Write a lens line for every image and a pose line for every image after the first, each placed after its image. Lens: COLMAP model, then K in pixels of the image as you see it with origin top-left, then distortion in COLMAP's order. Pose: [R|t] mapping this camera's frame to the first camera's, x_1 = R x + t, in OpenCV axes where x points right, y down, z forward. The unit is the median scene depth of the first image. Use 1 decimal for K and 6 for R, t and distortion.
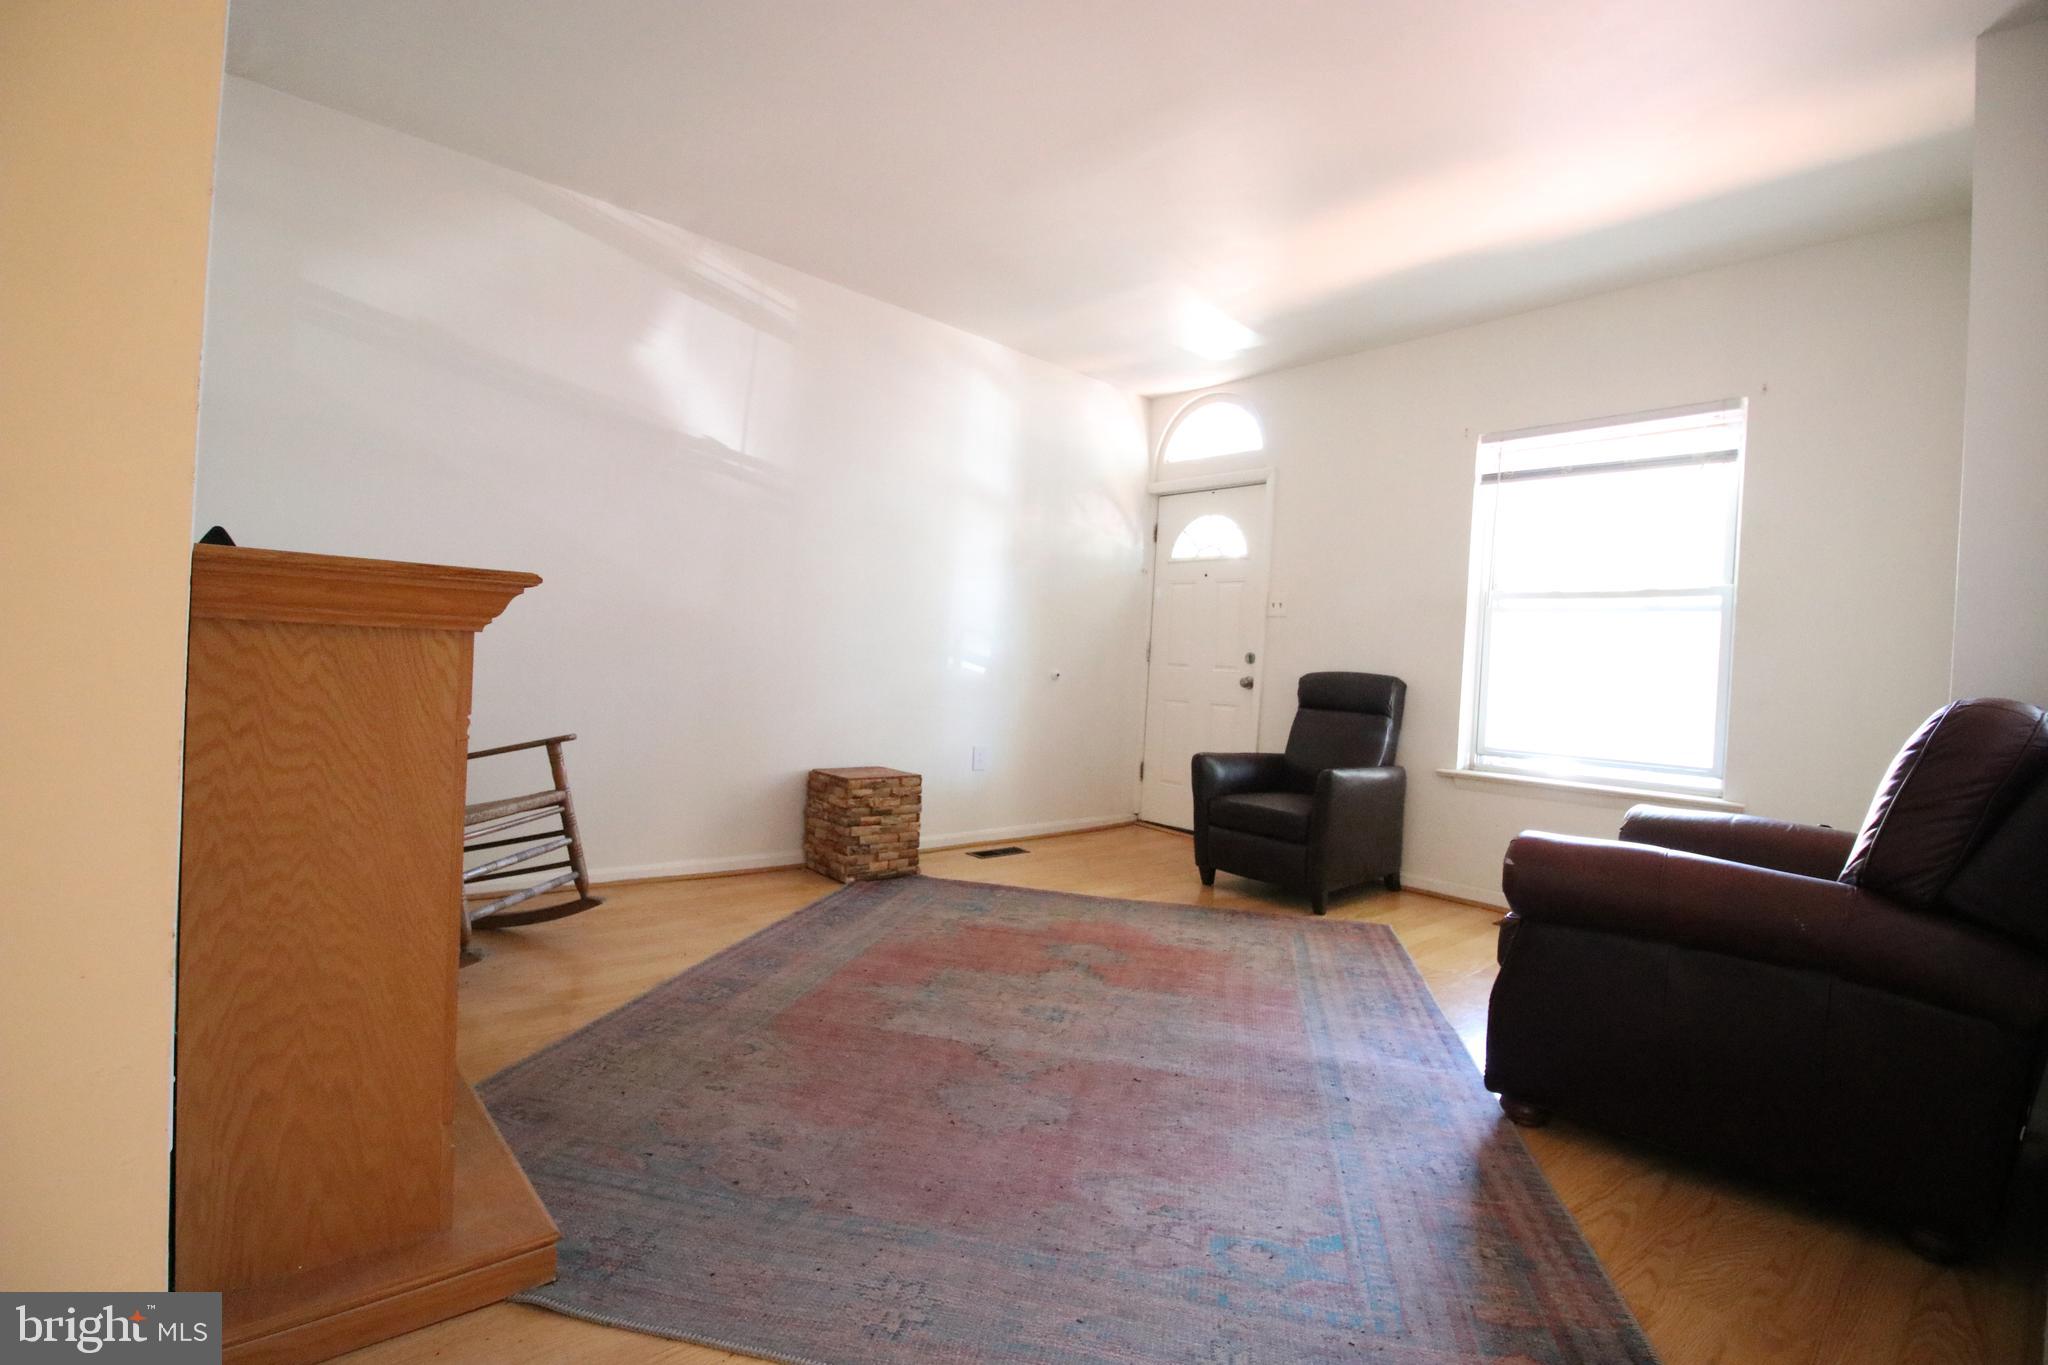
lens RADIAL K [[956.3, 0, 1024.0], [0, 956.3, 678.1], [0, 0, 1]] dist [0.000390, -0.000798]
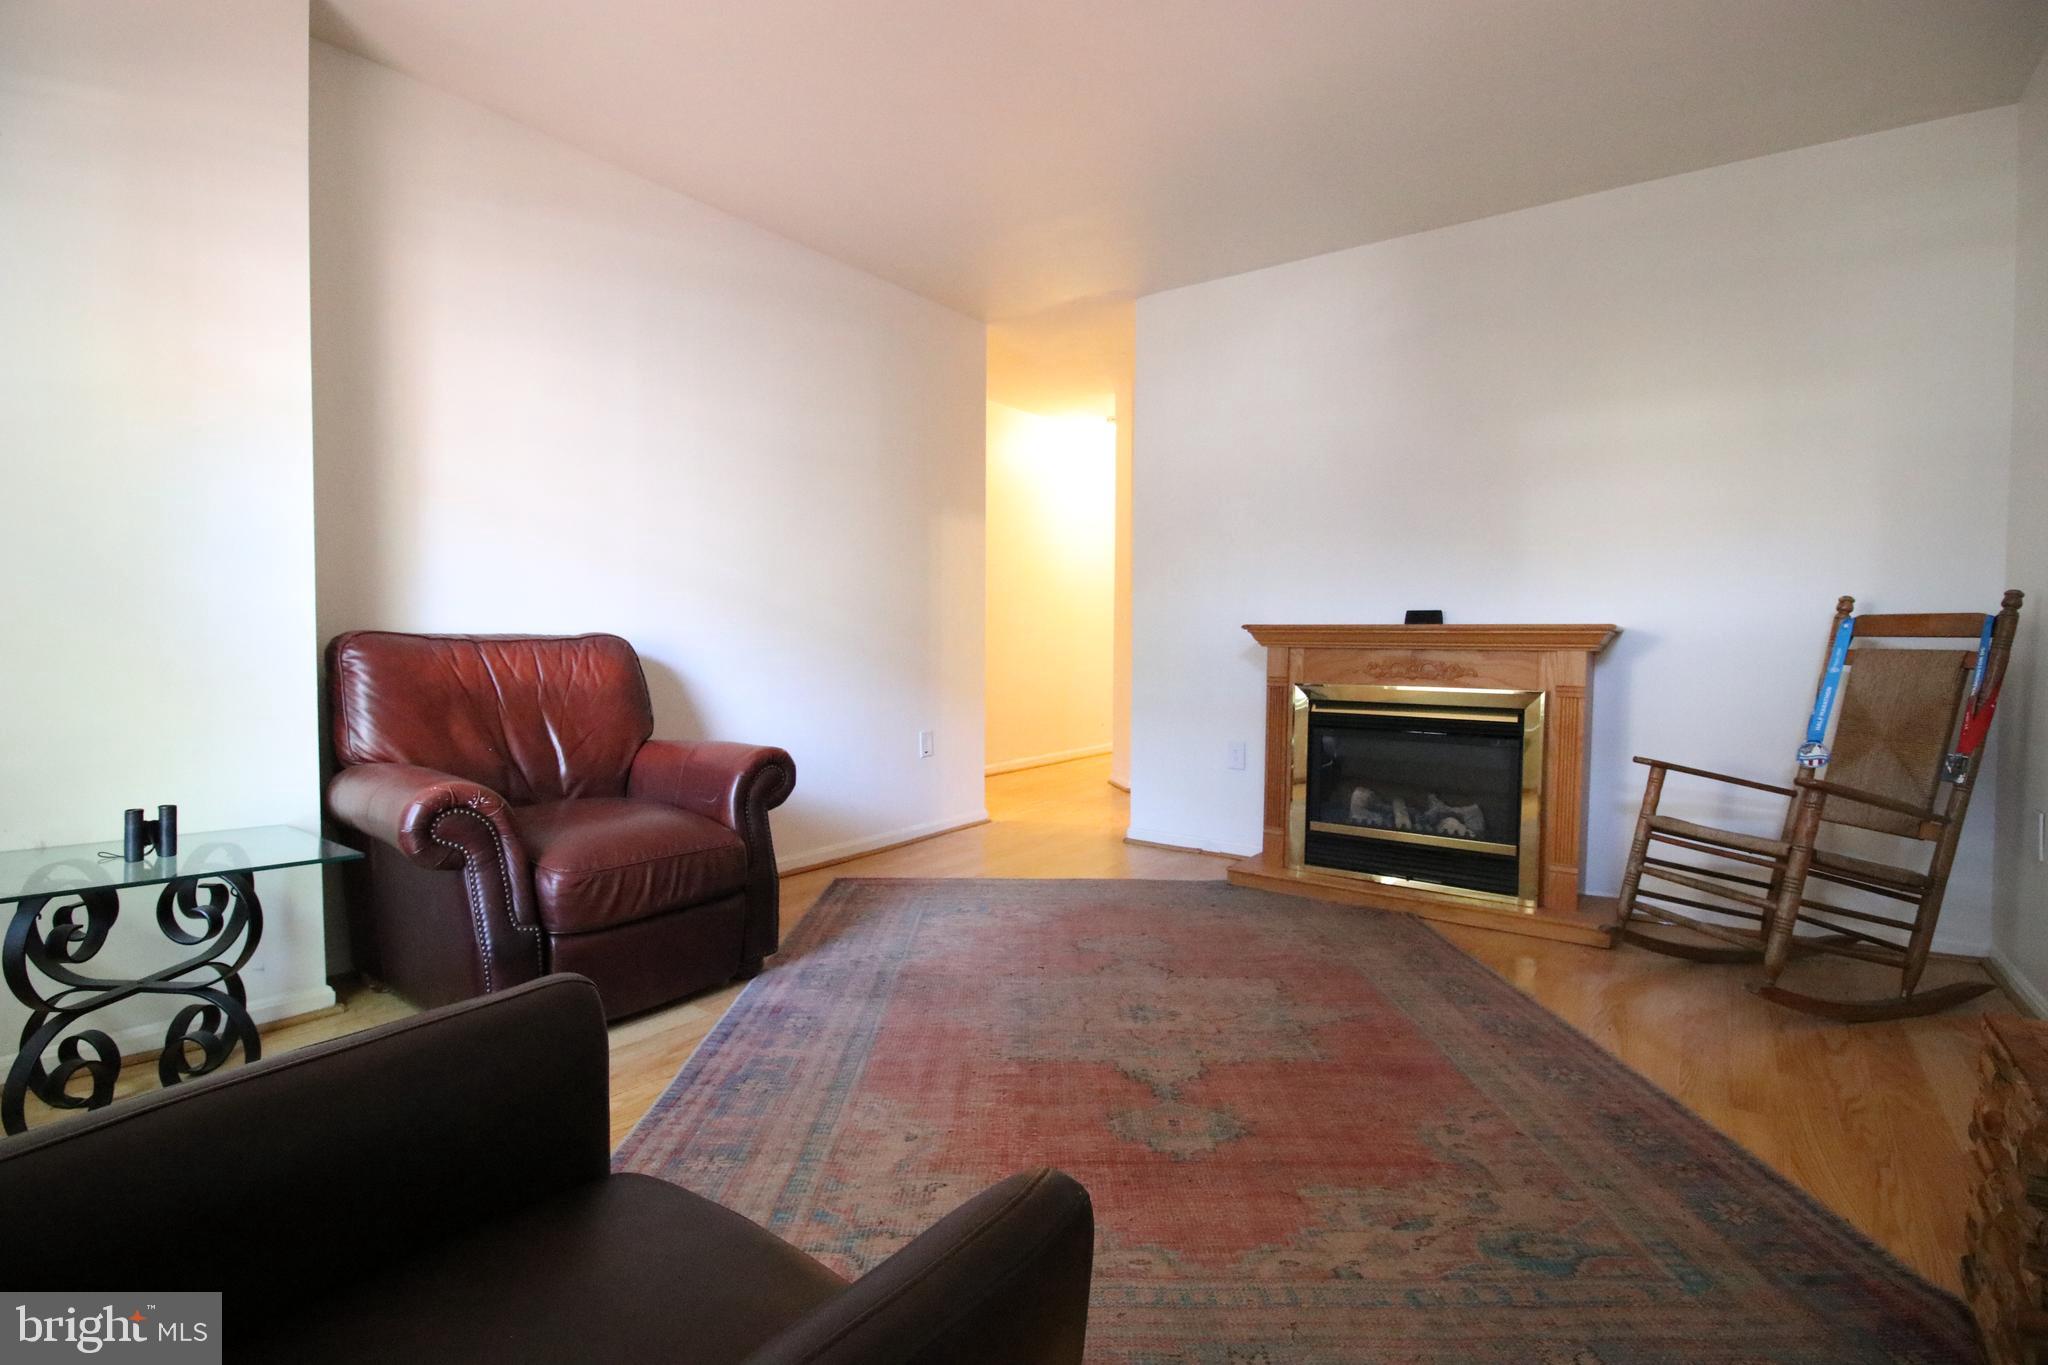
lens RADIAL K [[956.3, 0, 1023.8], [0, 956.3, 679.3], [0, 0, 1]] dist [0.000390, -0.000798]
pose [[-0.974866, -0.055995, -0.215642, 0.350168], [-0.068044, 0.996485, 0.048857, -0.018531], [0.212149, 0.062302, -0.975249, 1.775281]]
